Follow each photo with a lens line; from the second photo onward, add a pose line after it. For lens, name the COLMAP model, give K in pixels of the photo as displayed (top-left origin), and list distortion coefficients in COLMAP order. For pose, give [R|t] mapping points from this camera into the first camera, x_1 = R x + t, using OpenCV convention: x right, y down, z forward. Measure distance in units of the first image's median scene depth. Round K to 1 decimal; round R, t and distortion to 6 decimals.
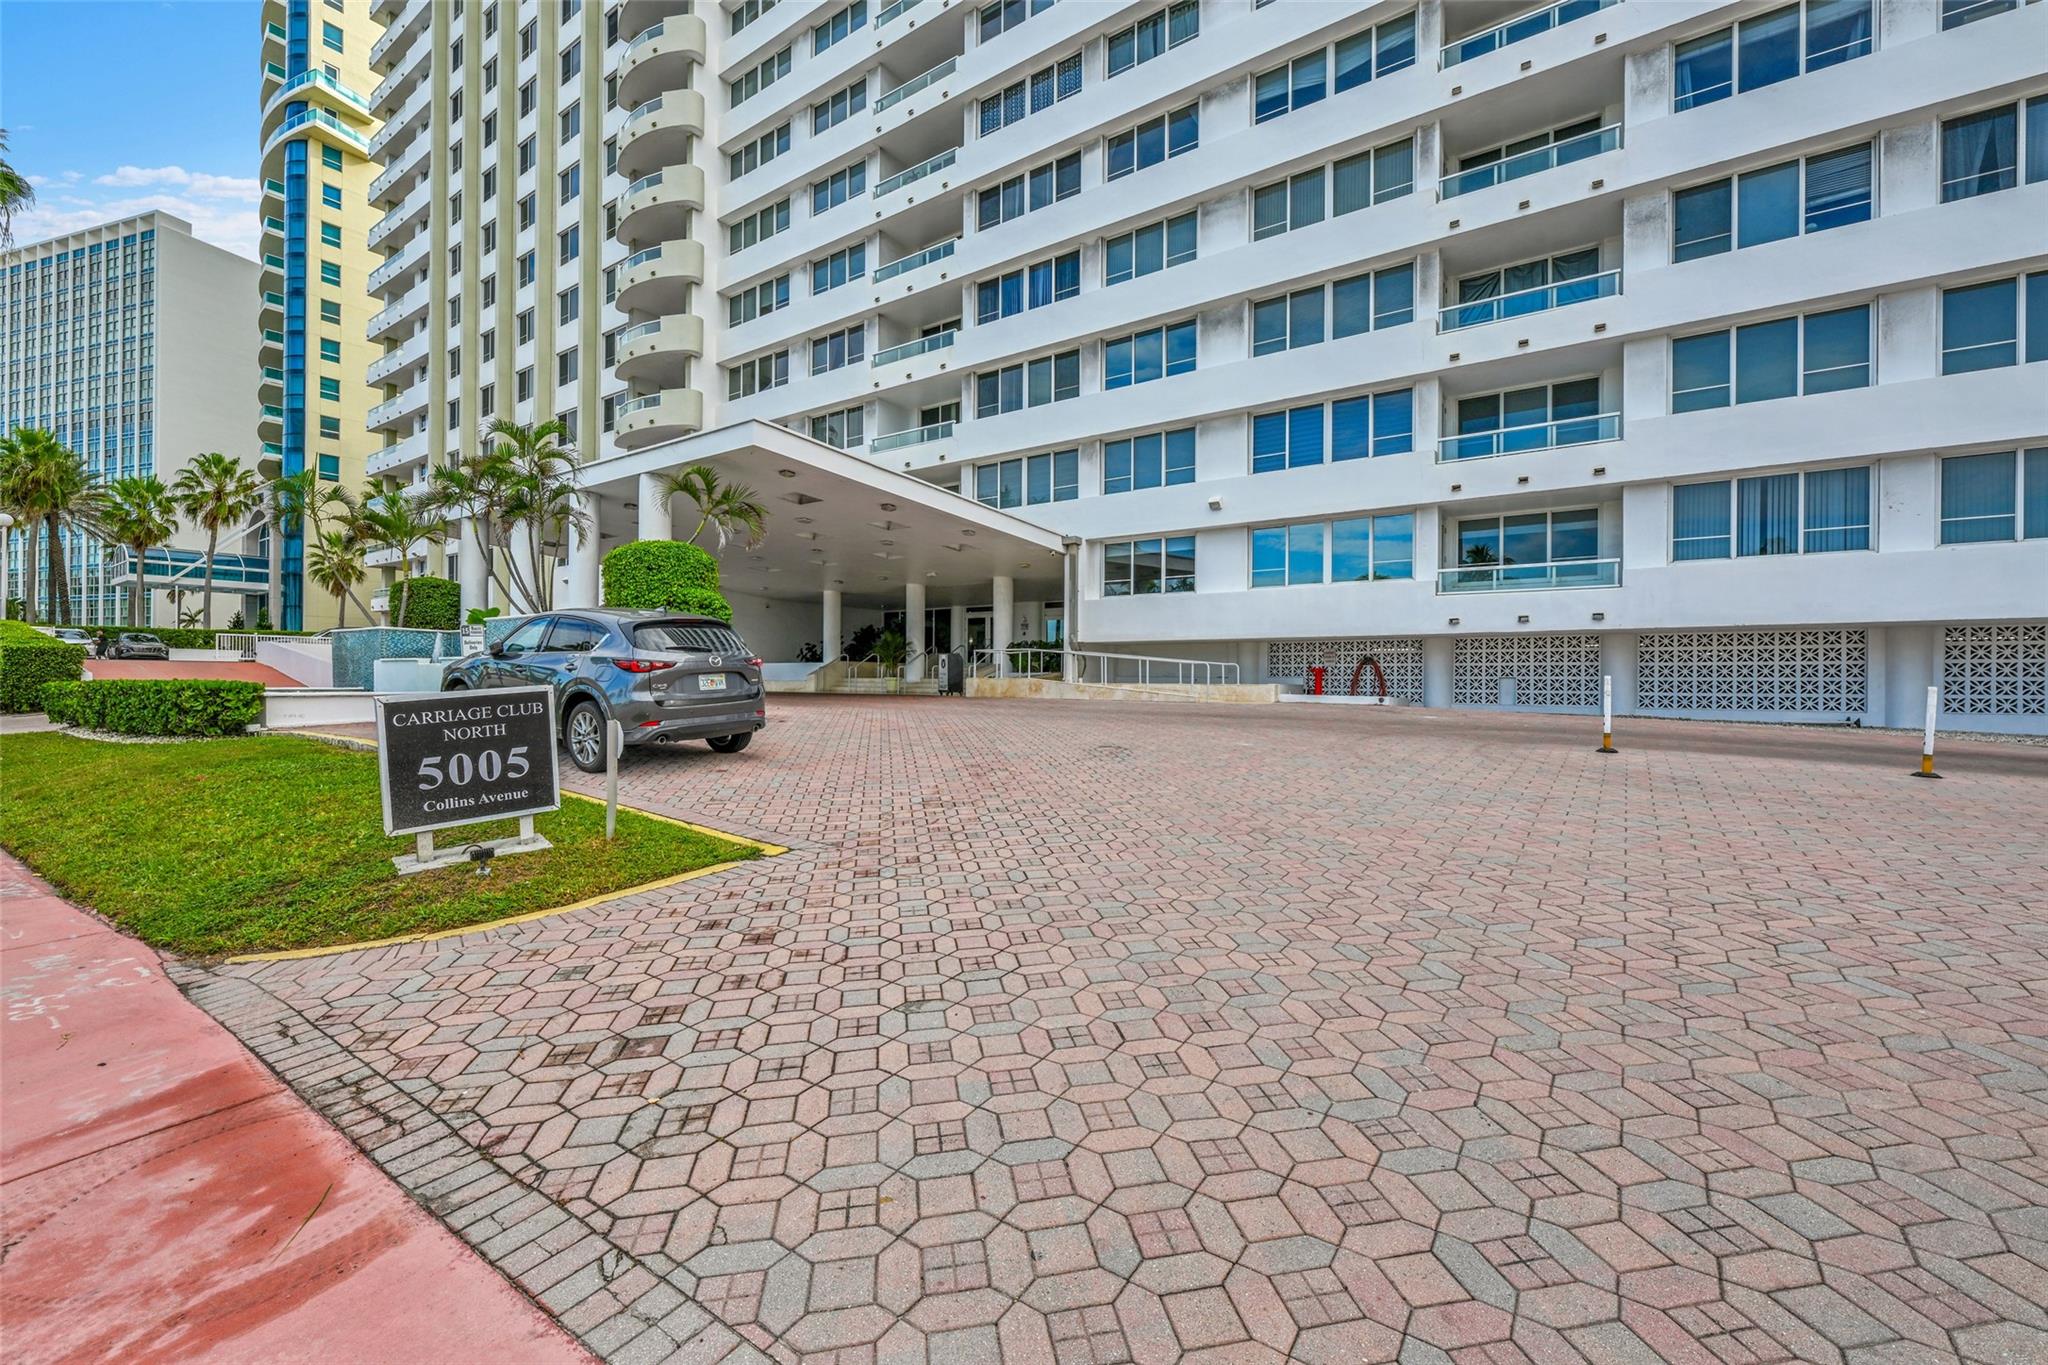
lens RADIAL K [[845.9, 0, 1024.0], [0, 845.9, 682.5], [0, 0, 1]] dist [-0.000611, 0.000205]
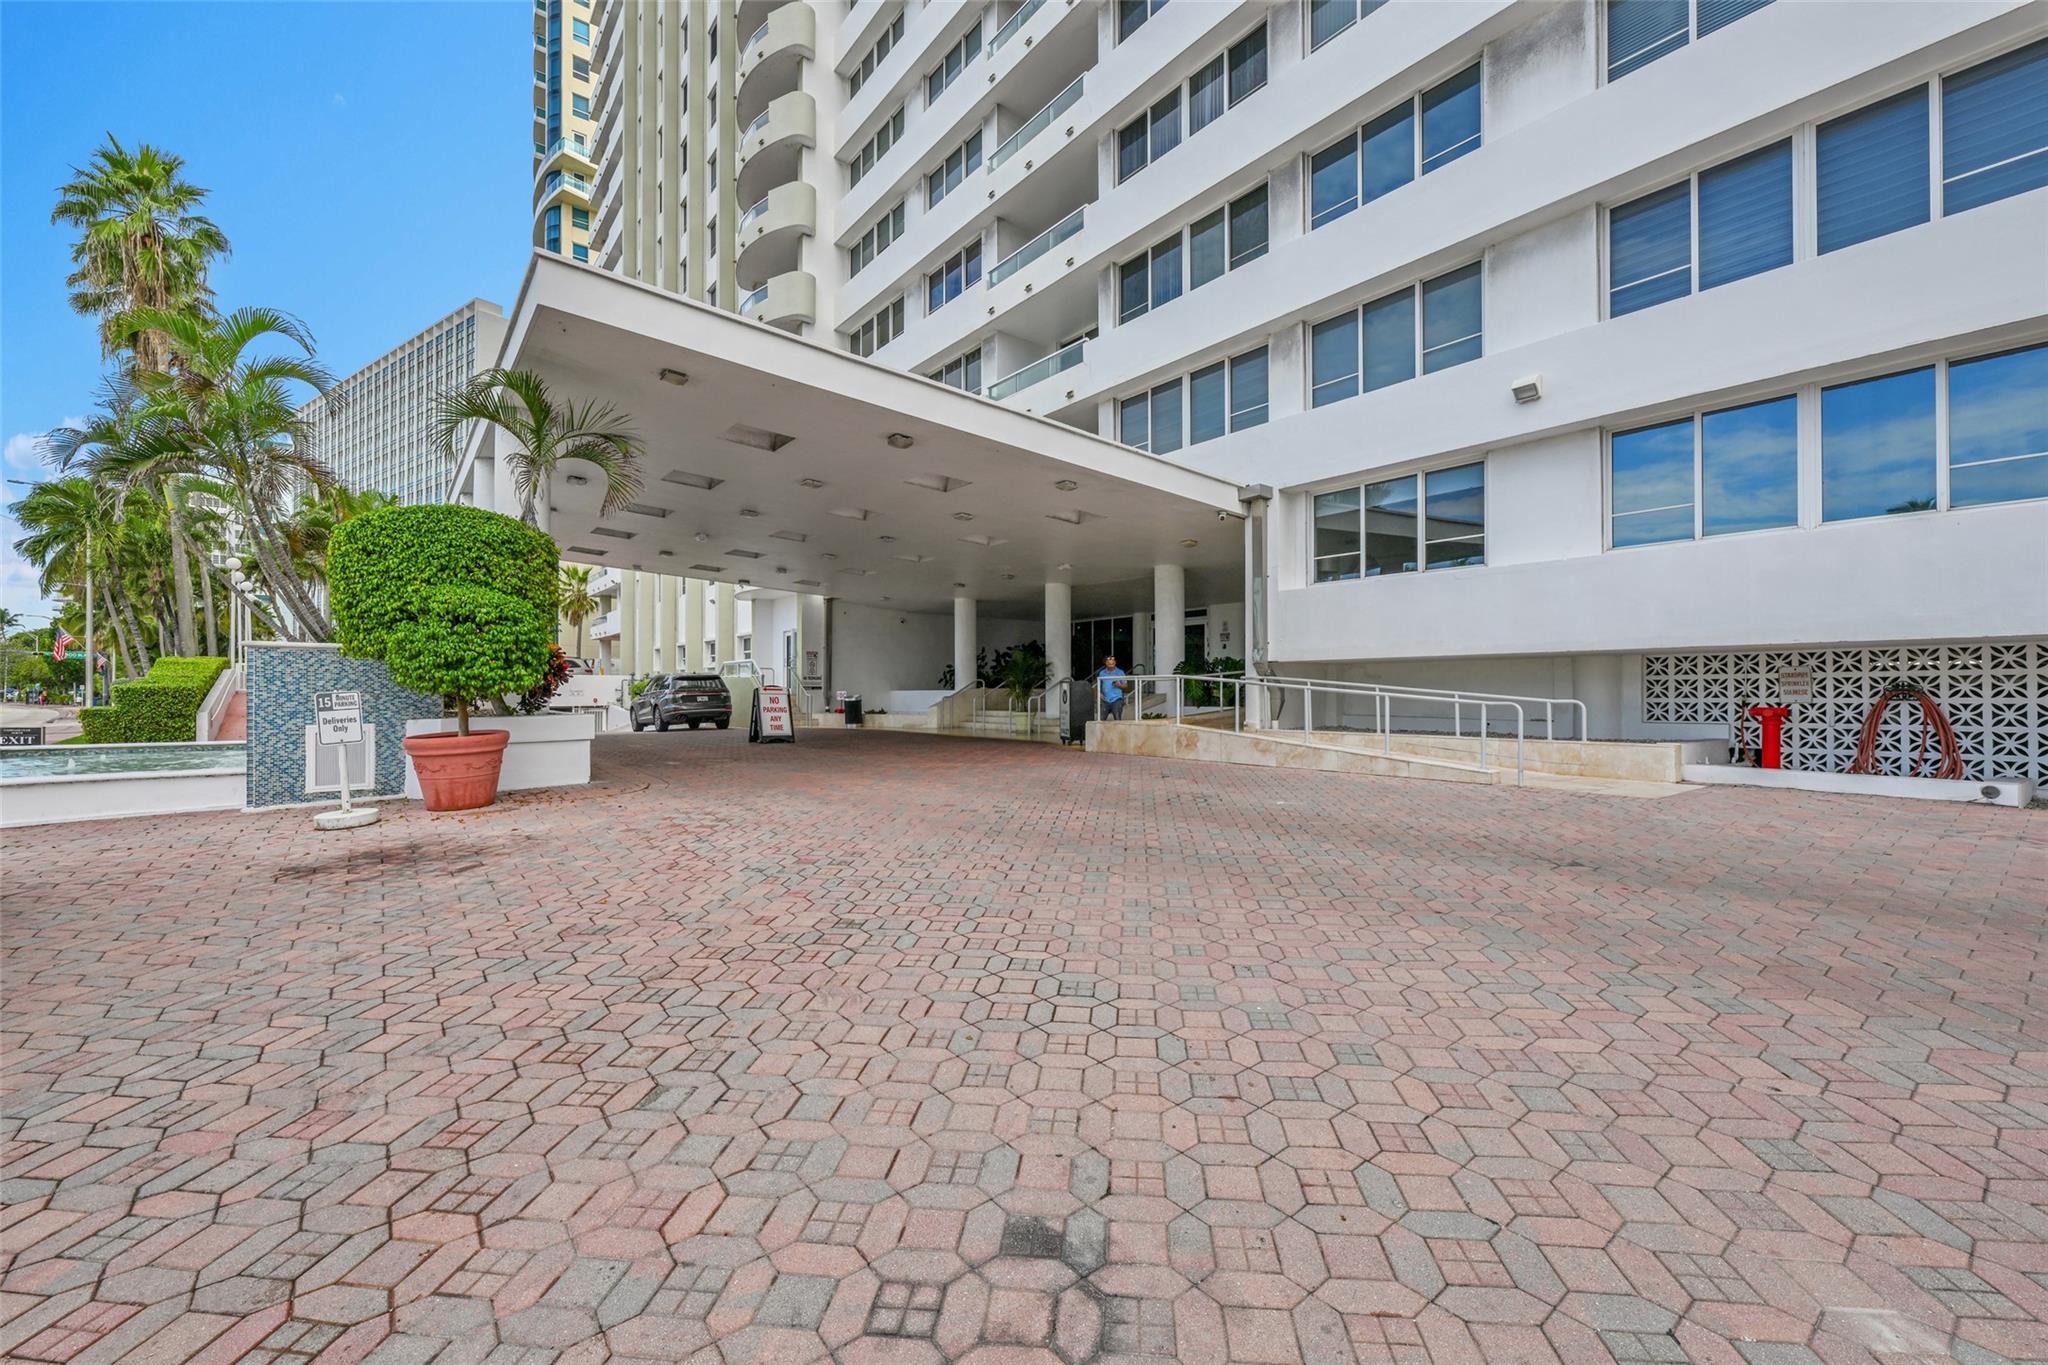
lens RADIAL K [[845.9, 0, 1024.0], [0, 845.9, 682.5], [0, 0, 1]] dist [-0.000611, 0.000205]
pose [[0.952683, -0.009880, -0.303806, 0.080888], [0.003616, 0.999769, -0.021177, -0.021303], [0.303945, 0.019077, 0.952498, 0.381796]]
